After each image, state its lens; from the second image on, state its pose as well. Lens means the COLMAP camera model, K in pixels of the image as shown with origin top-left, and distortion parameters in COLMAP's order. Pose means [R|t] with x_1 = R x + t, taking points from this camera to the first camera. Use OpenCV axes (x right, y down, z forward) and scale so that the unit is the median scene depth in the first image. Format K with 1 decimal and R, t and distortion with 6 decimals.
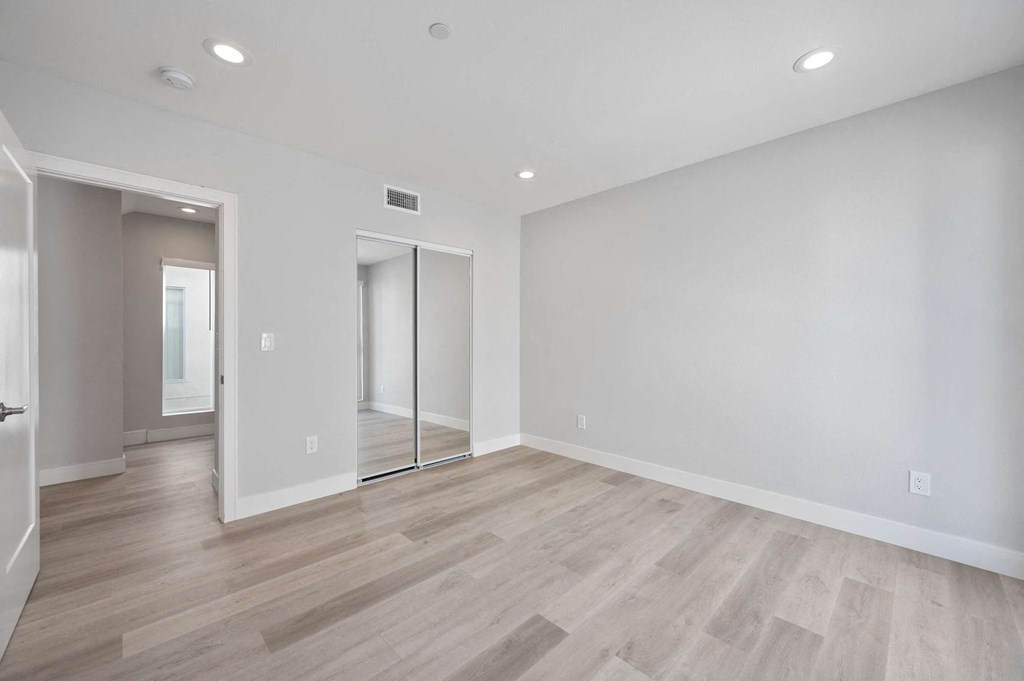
lens RADIAL K [[404.4, 0, 512.0], [0, 404.4, 337.9], [0, 0, 1]] dist [0.001263, 0.000115]
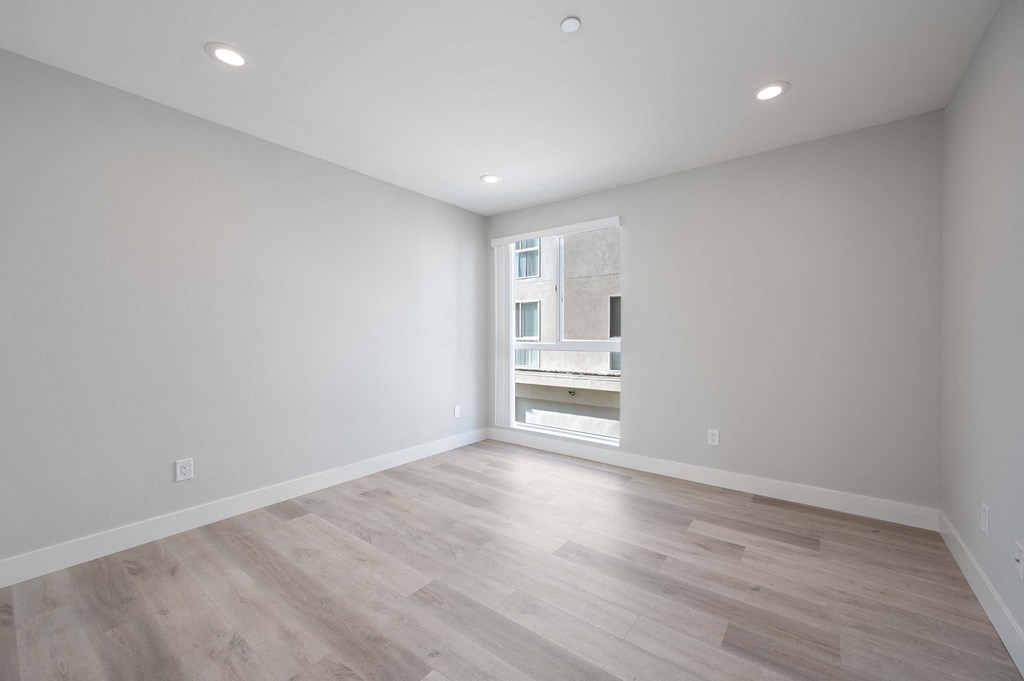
lens RADIAL K [[404.4, 0, 512.1], [0, 404.4, 337.3], [0, 0, 1]] dist [0.001263, 0.000115]
pose [[-0.134675, -0.009655, 0.990843, -0.705637], [0.005416, 0.999930, 0.010480, -0.004917], [-0.990875, 0.006777, -0.134613, 0.783235]]
